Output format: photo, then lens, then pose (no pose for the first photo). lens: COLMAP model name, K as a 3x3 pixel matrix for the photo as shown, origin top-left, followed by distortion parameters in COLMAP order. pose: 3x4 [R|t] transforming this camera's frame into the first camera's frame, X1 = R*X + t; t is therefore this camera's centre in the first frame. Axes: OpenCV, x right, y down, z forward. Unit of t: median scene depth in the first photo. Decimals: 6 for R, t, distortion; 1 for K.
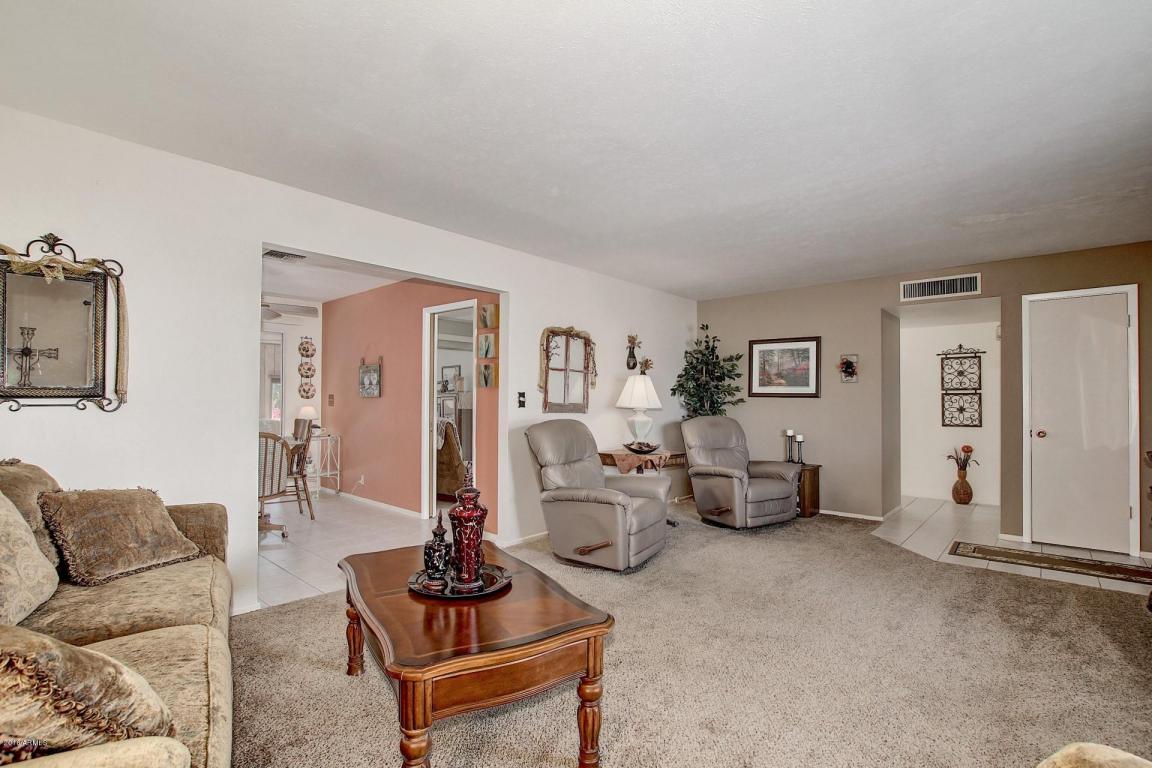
lens RADIAL K [[551.0, 0, 578.0], [0, 551.0, 392.1], [0, 0, 1]] dist [0.002222, 0.000098]
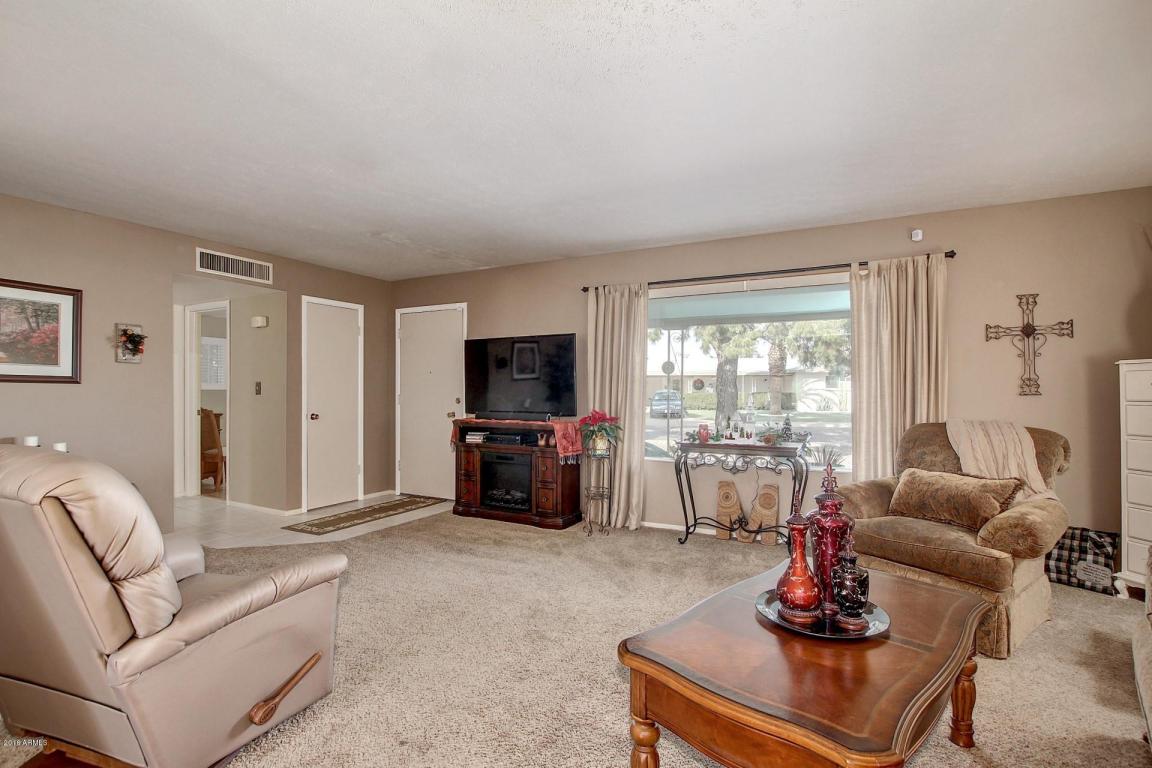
lens RADIAL K [[551.0, 0, 582.7], [0, 551.0, 386.9], [0, 0, 1]] dist [0.002222, 0.000098]
pose [[-0.243114, 0.000647, 0.969998, -0.377366], [-0.020435, 0.999774, -0.005788, 0.006767], [-0.969782, -0.021229, -0.243046, 0.632593]]
